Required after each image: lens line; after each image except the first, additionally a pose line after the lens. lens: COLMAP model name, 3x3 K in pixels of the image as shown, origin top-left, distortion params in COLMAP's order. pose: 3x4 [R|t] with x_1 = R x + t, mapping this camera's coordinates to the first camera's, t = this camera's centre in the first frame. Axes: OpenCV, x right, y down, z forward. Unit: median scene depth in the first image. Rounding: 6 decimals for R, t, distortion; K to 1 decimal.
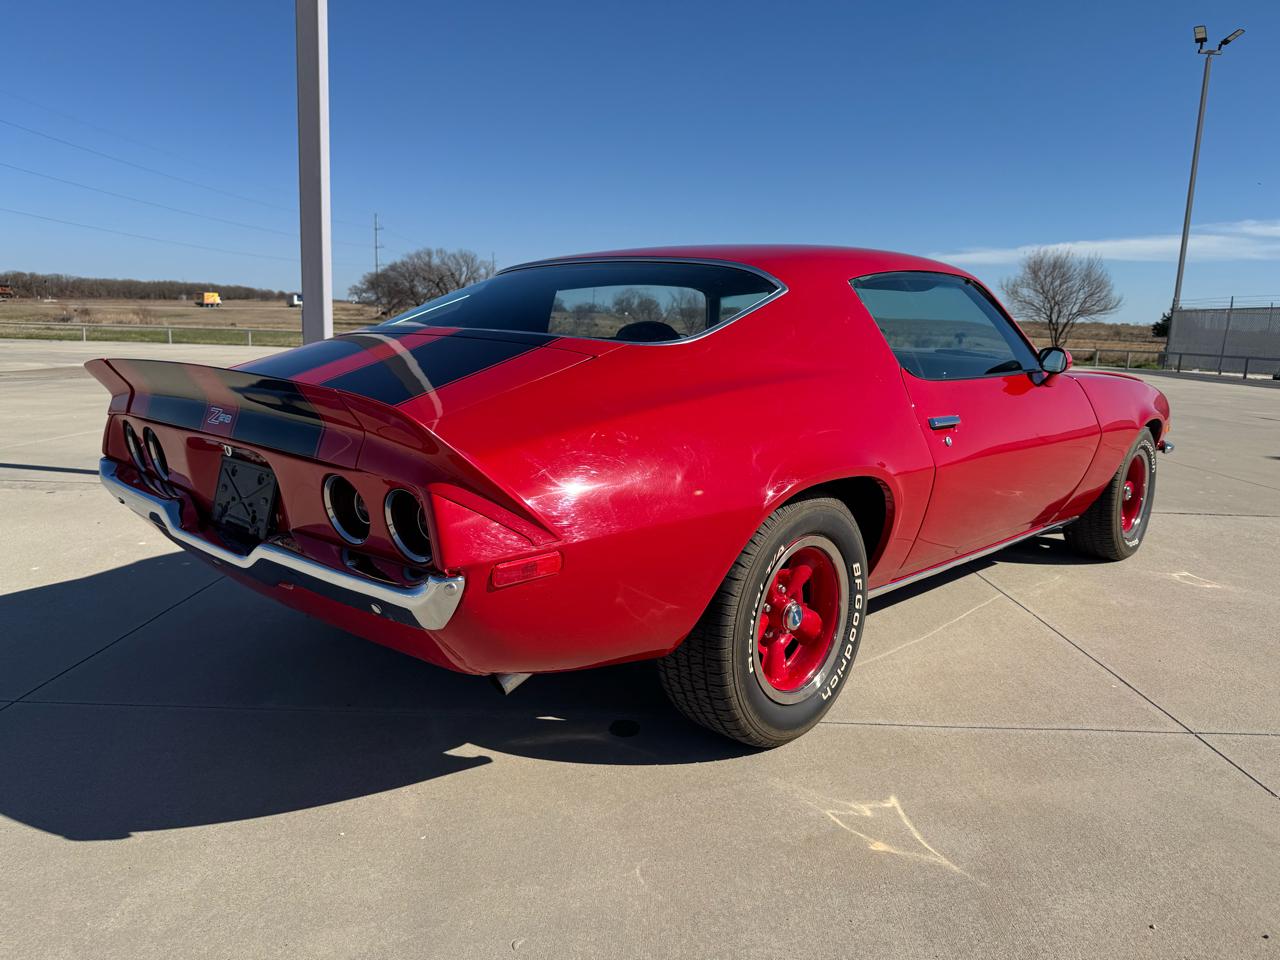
lens RADIAL K [[919.0, 0, 637.2], [0, 919.0, 441.5], [0, 0, 1]] dist [0.053861, -0.056445]
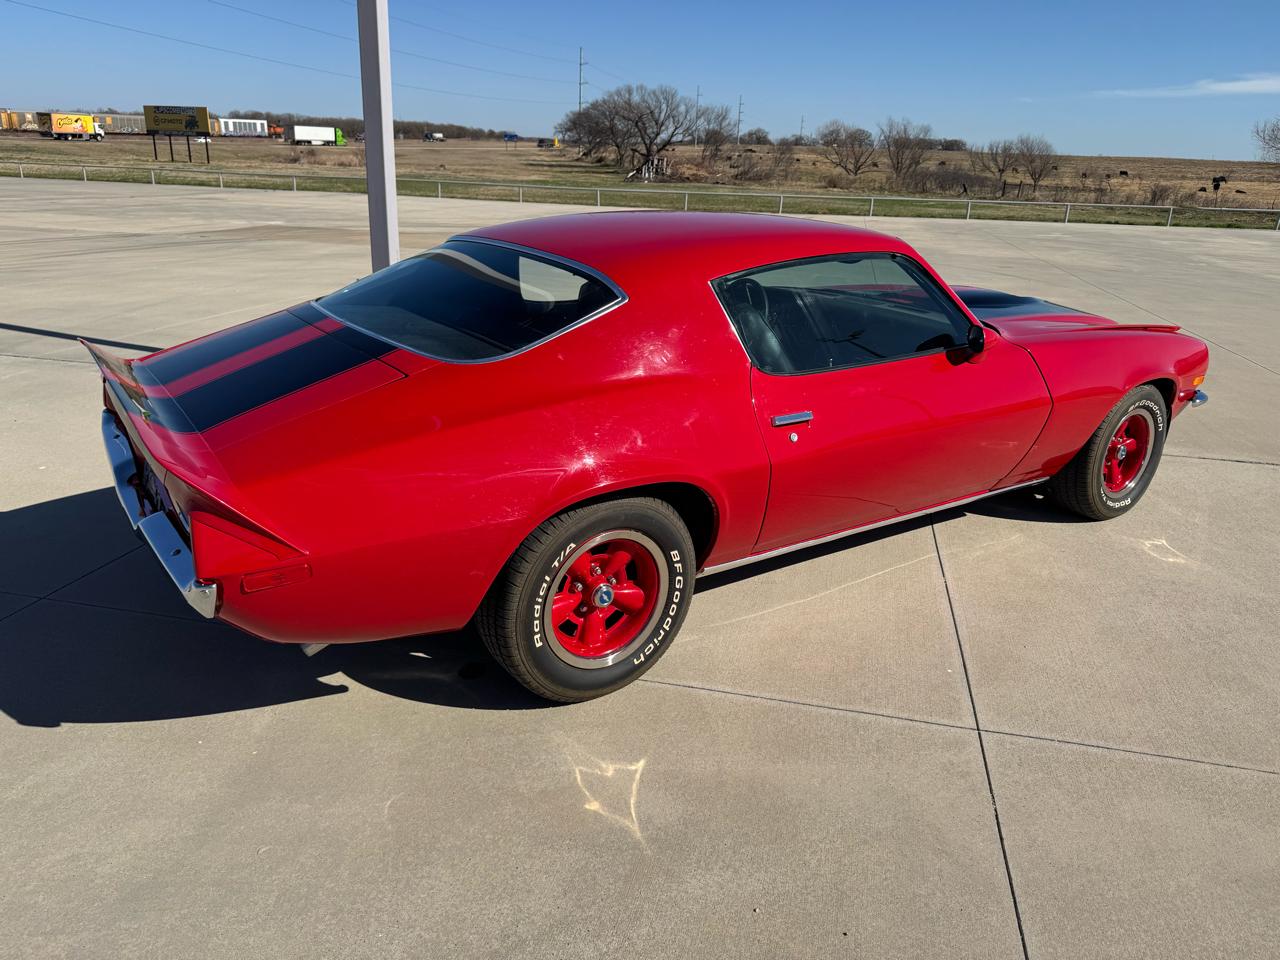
lens RADIAL K [[914.9, 0, 640.5], [0, 914.9, 443.0], [0, 0, 1]] dist [0.112036, -0.146770]
pose [[0.978623, 0.061052, -0.196392, 0.411279], [-0.028047, 0.985618, 0.166642, -0.183602], [0.203741, -0.157572, 0.966261, -0.068167]]
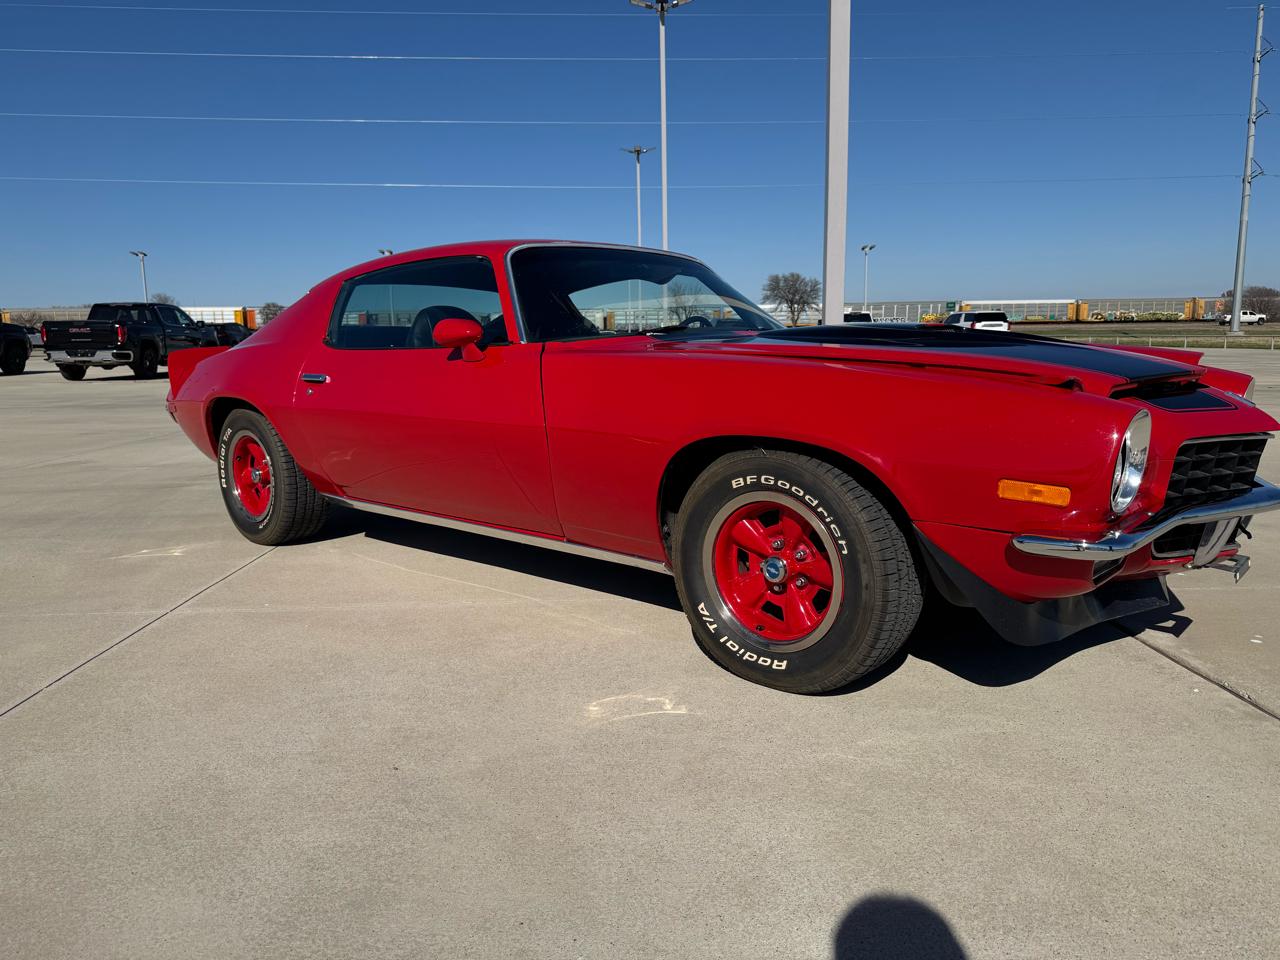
lens RADIAL K [[892.0, 0, 632.2], [0, 892.0, 474.5], [0, 0, 1]] dist [0.135301, -0.191169]
pose [[0.044084, 0.122877, -0.991442, 1.889951], [-0.113551, 0.986592, 0.117227, -0.100760], [0.992554, 0.107412, 0.057446, 1.559354]]
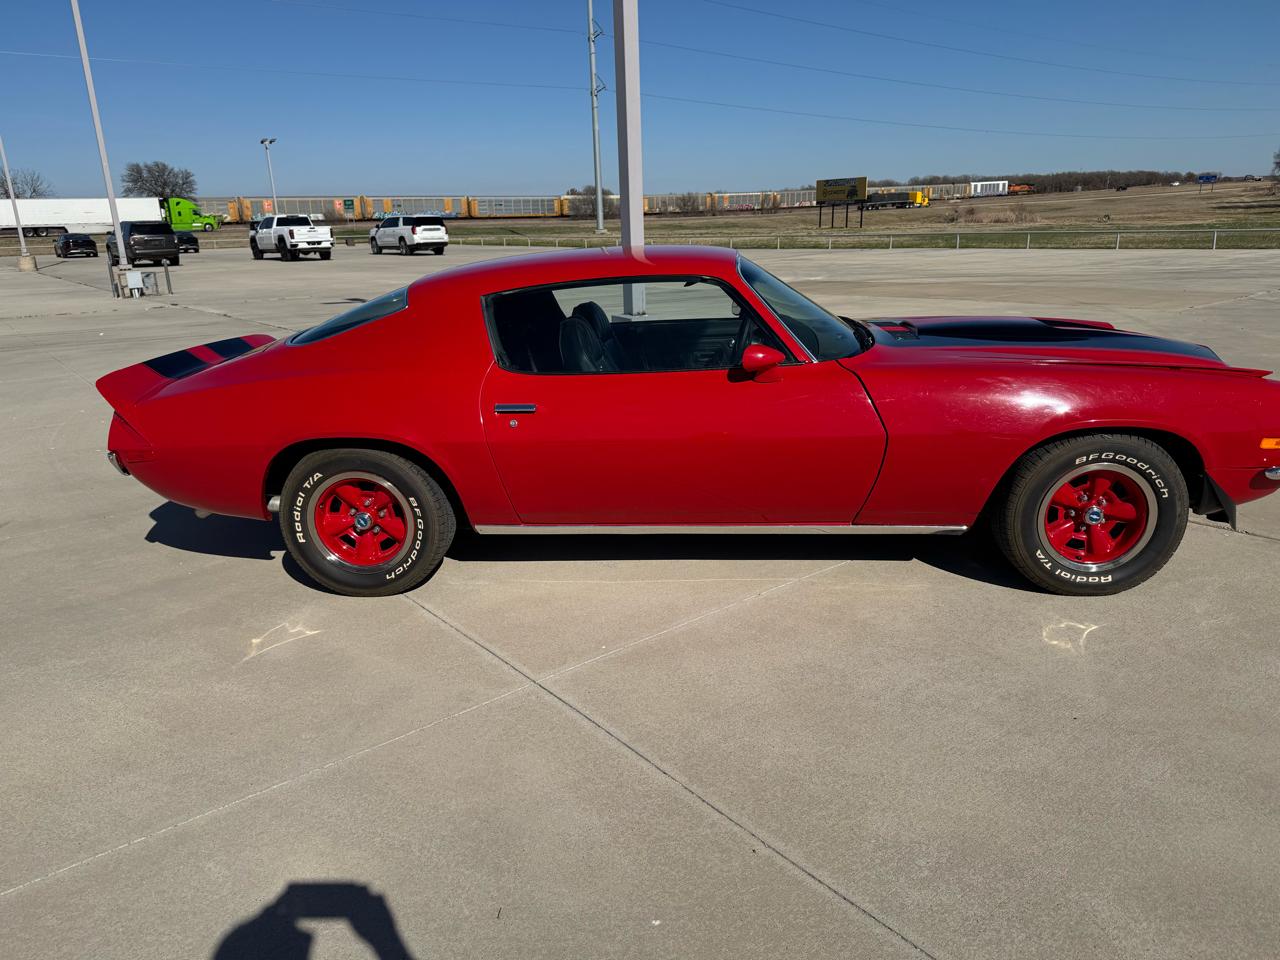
lens RADIAL K [[899.8, 0, 629.9], [0, 899.8, 474.9], [0, 0, 1]] dist [0.098192, -0.145027]
pose [[0.633192, 0.164372, -0.756339, 1.554568], [-0.049786, 0.983816, 0.172129, -0.170685], [0.772392, -0.071336, 0.631128, 0.362031]]
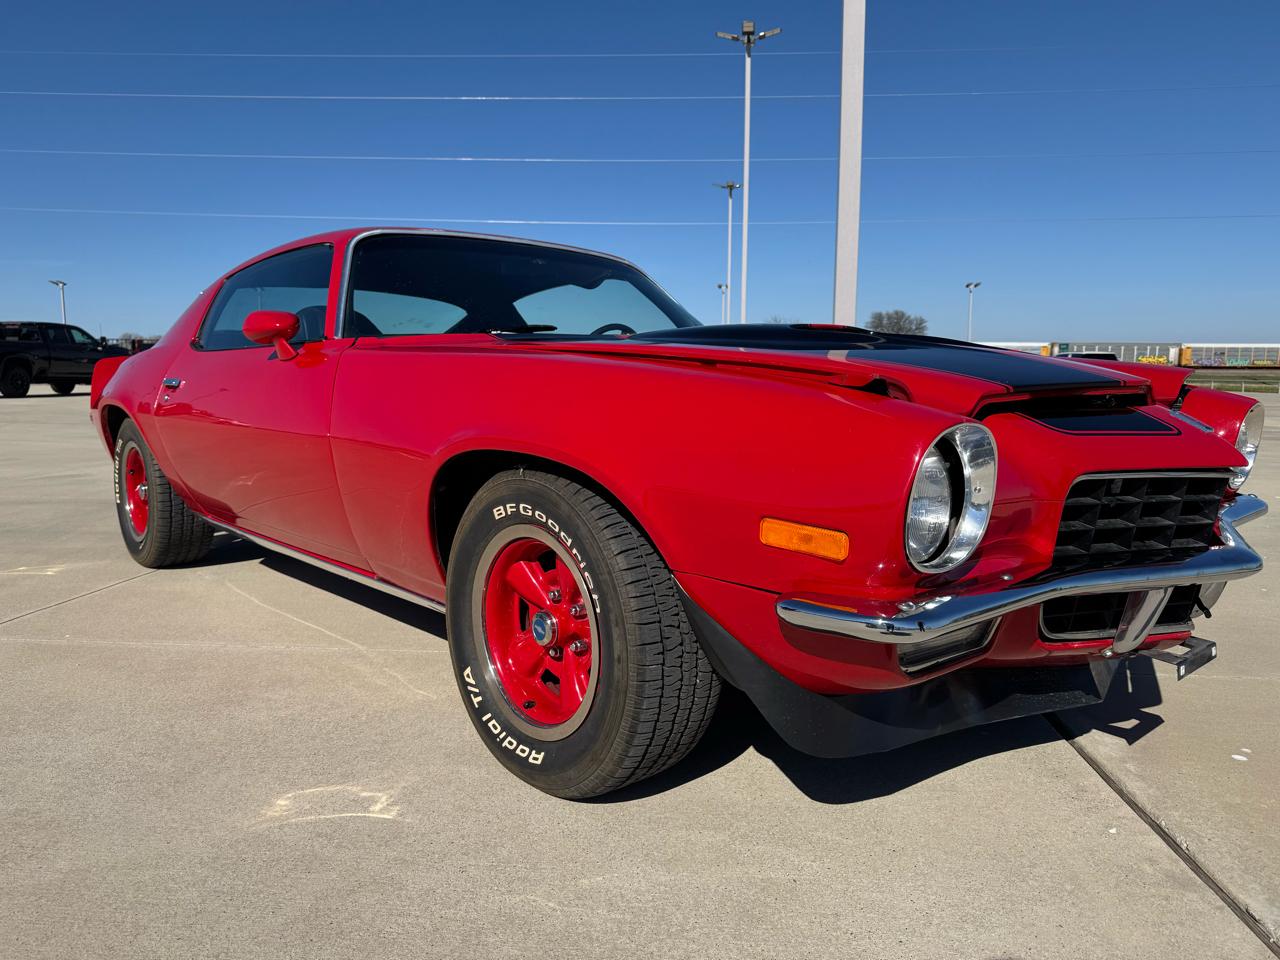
lens RADIAL K [[899.8, 0, 629.9], [0, 899.8, 474.9], [0, 0, 1]] dist [0.098192, -0.145027]
pose [[-0.066966, 0.084013, -0.994212, 1.672366], [-0.136008, 0.986379, 0.092512, -0.105619], [0.988442, 0.141416, -0.054628, 1.867335]]
